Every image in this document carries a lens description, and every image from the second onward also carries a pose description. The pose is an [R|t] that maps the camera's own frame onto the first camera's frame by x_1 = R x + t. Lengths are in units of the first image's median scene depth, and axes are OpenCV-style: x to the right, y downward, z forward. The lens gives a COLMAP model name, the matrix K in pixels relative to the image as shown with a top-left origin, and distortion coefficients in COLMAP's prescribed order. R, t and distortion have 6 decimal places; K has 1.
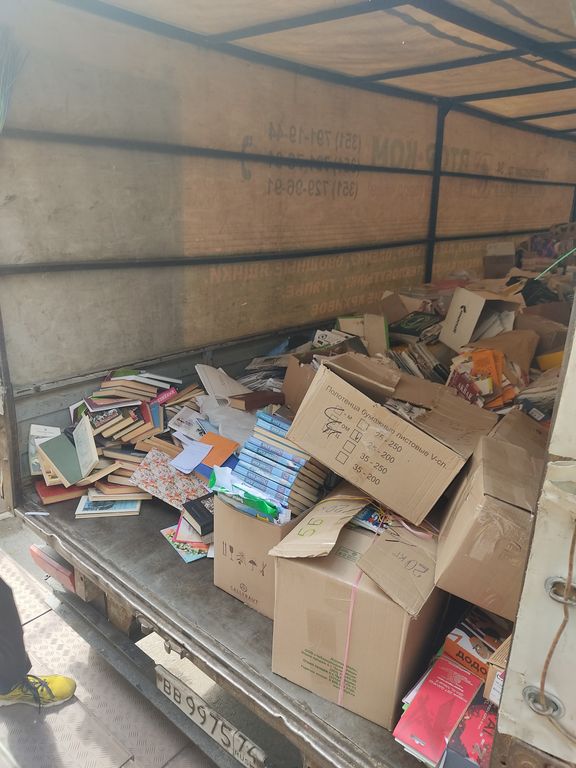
lens RADIAL K [[571.2, 0, 283.5], [0, 571.2, 381.5], [0, 0, 1]] dist [0.028256, -0.056844]
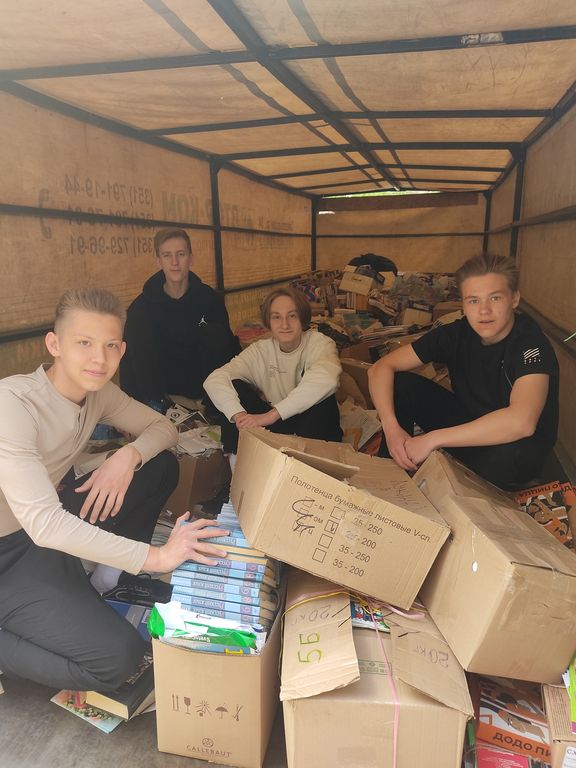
lens RADIAL K [[571.2, 0, 292.6], [0, 571.2, 386.4], [0, 0, 1]] dist [0.028256, -0.056844]
pose [[0.889274, -0.124656, 0.440059, -0.136630], [0.155678, 0.987189, -0.034953, -0.046545], [-0.430065, 0.099590, 0.897288, 0.096094]]
